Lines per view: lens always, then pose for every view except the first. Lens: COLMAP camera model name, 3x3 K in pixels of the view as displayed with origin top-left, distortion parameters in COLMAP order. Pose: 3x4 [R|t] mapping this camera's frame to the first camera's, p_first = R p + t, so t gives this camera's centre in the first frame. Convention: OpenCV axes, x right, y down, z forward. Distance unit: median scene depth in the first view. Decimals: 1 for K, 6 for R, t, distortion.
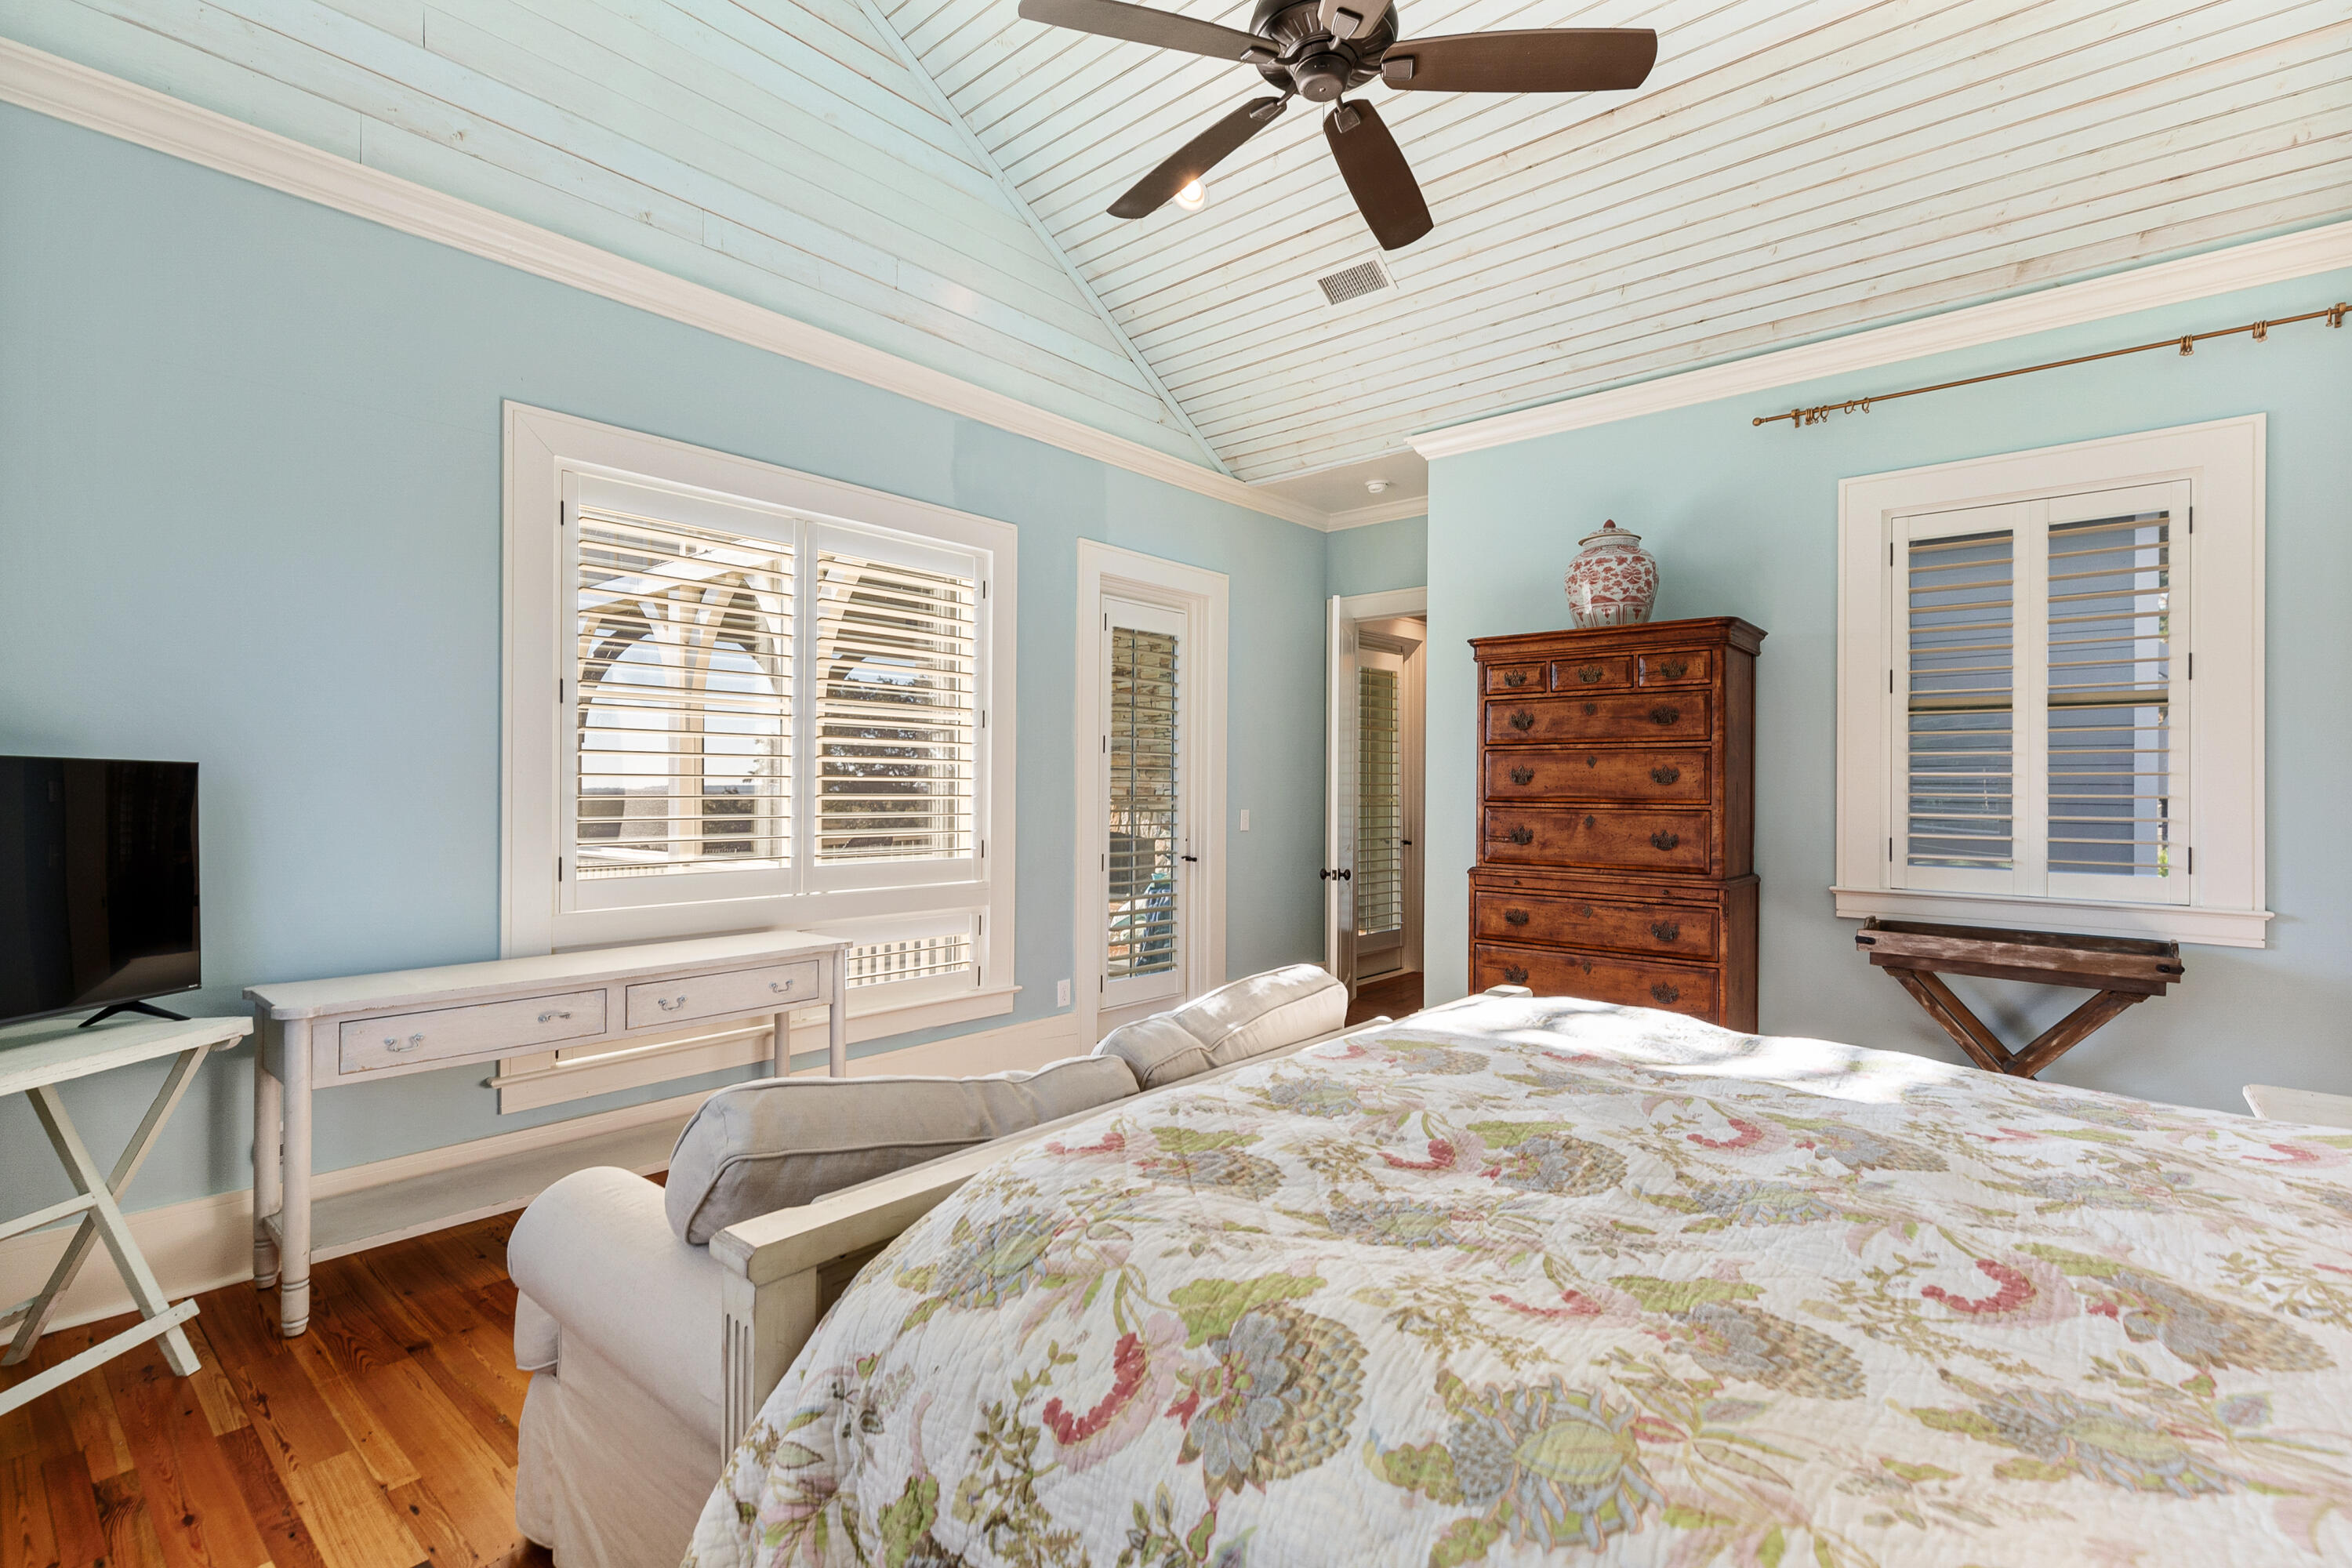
lens RADIAL K [[1076.8, 0, 1176.2], [0, 1076.8, 783.2], [0, 0, 1]] dist [0.003026, 0.000128]
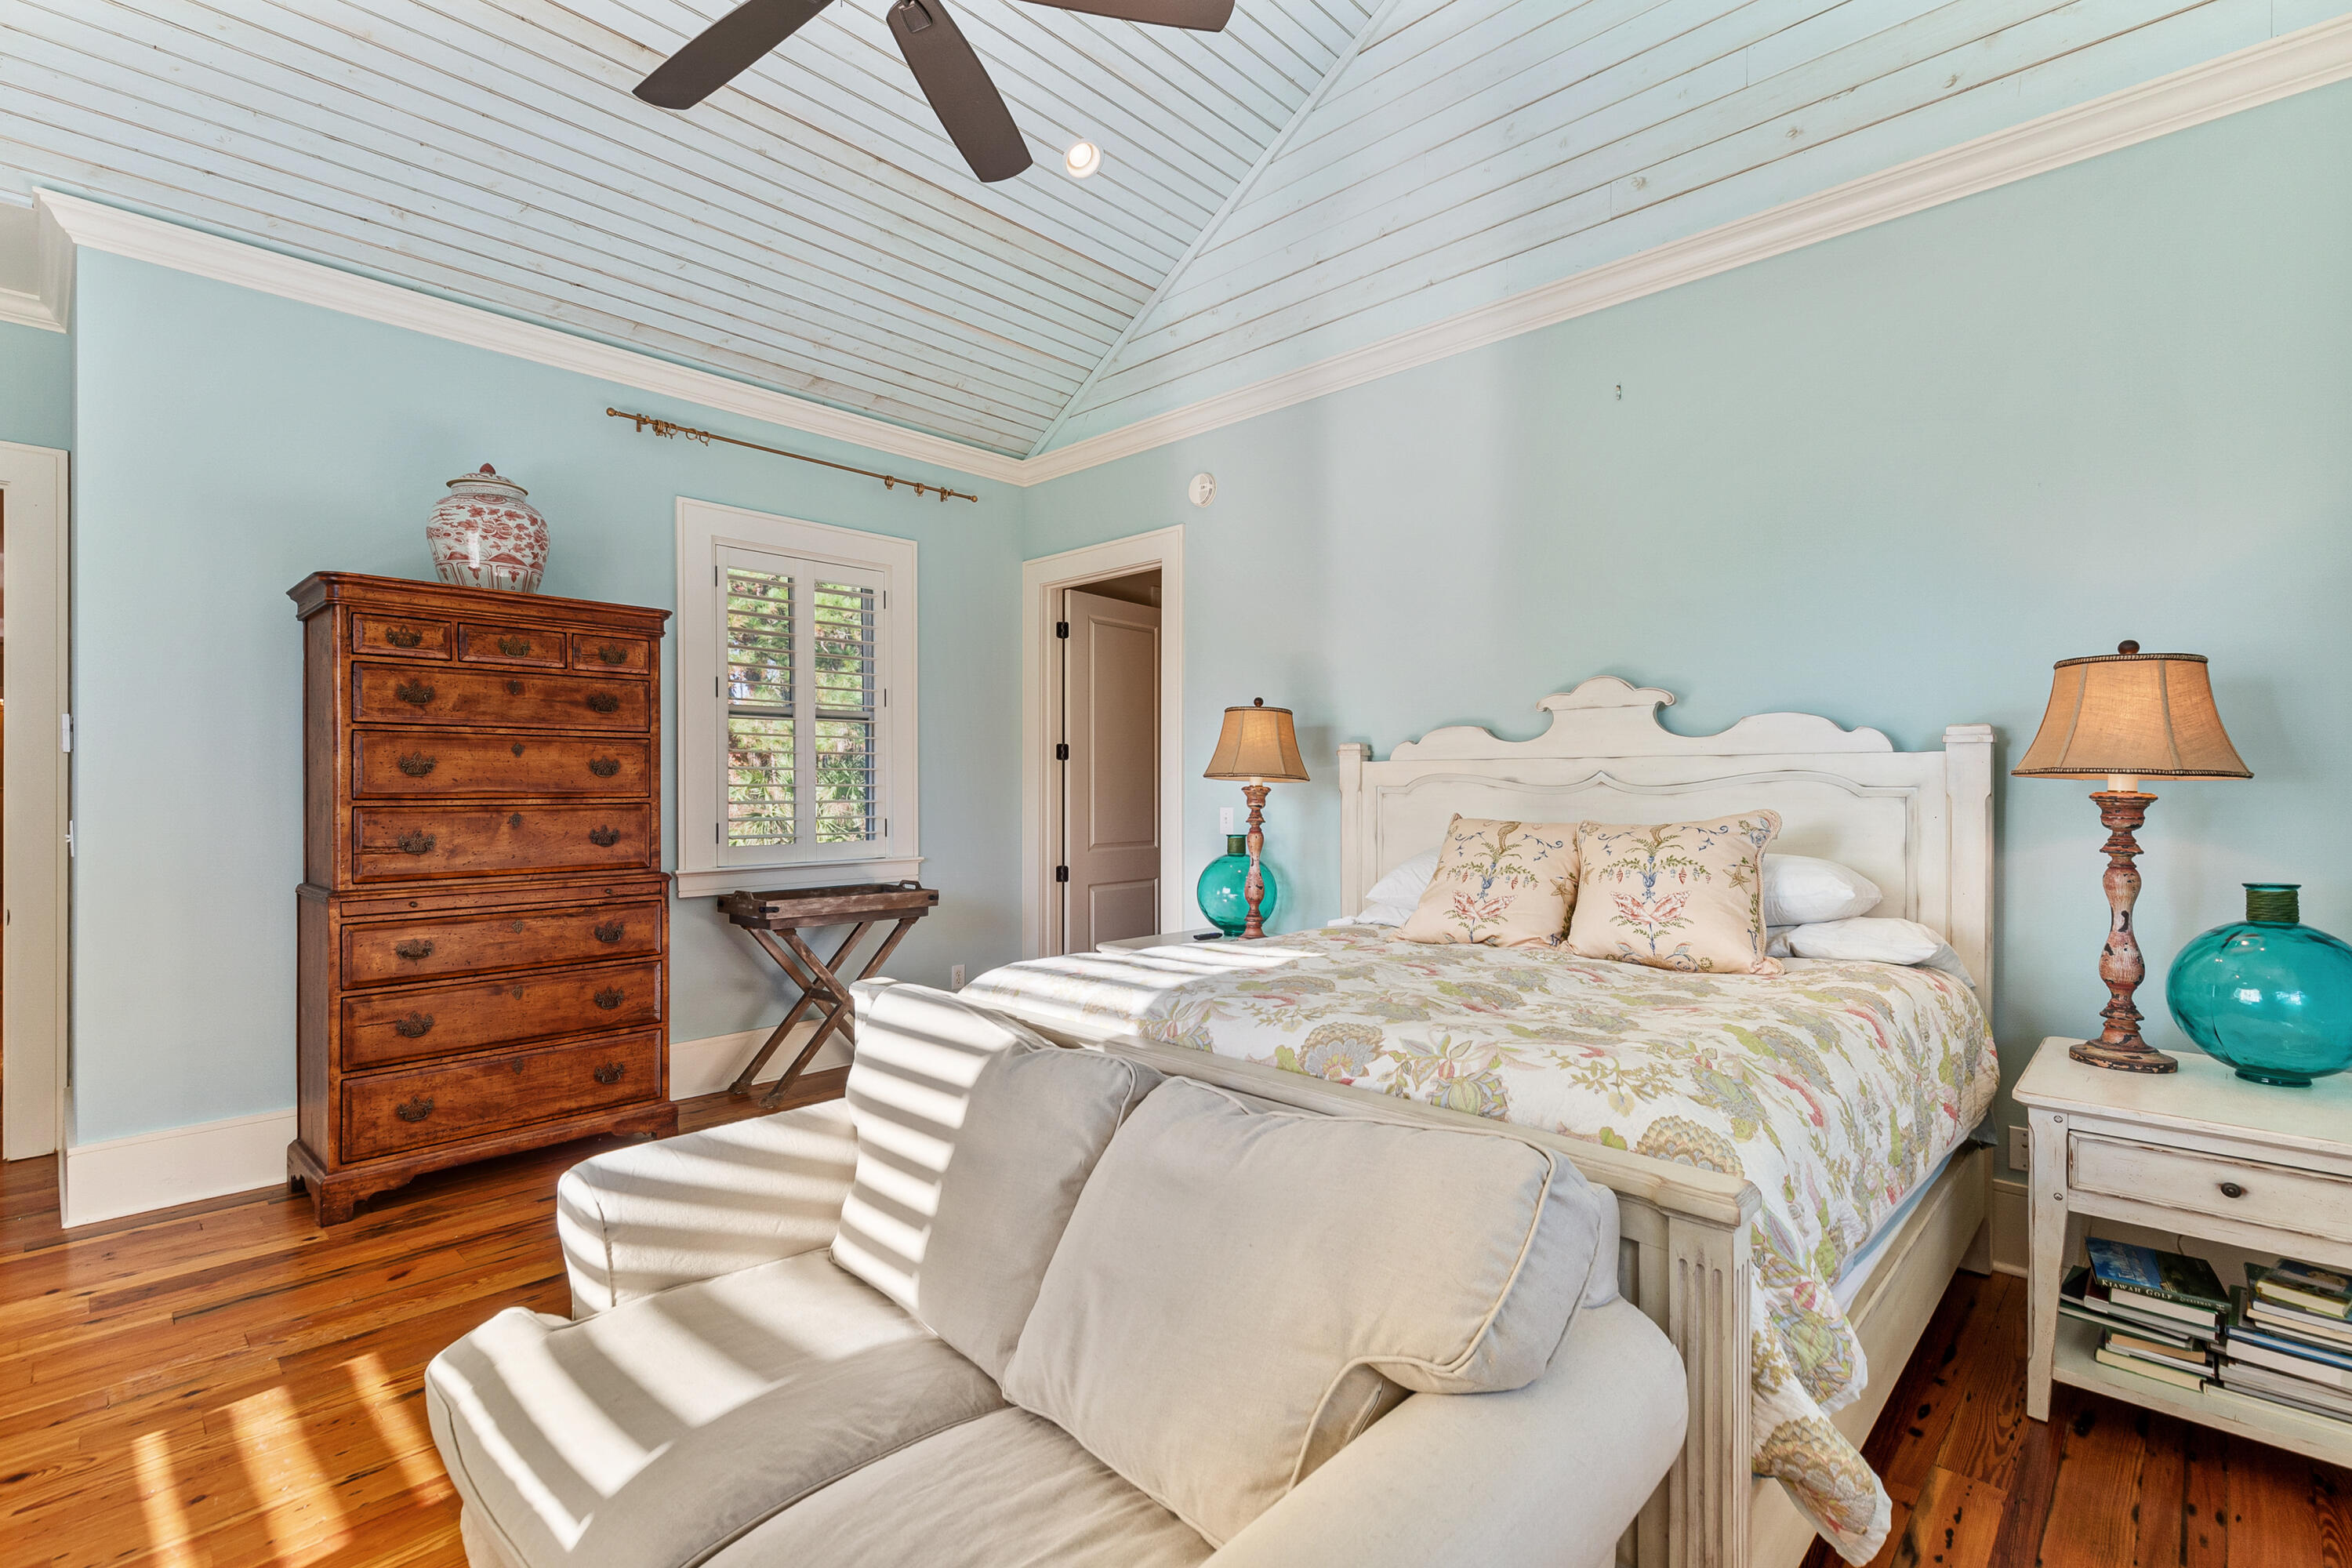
lens RADIAL K [[1076.8, 0, 1175.8], [0, 1076.8, 784.1], [0, 0, 1]] dist [0.003026, 0.000128]
pose [[0.043777, -0.007891, 0.999010, -0.450064], [-0.002117, 0.999966, 0.007991, -0.000817], [-0.999039, -0.002465, 0.043758, 0.450416]]
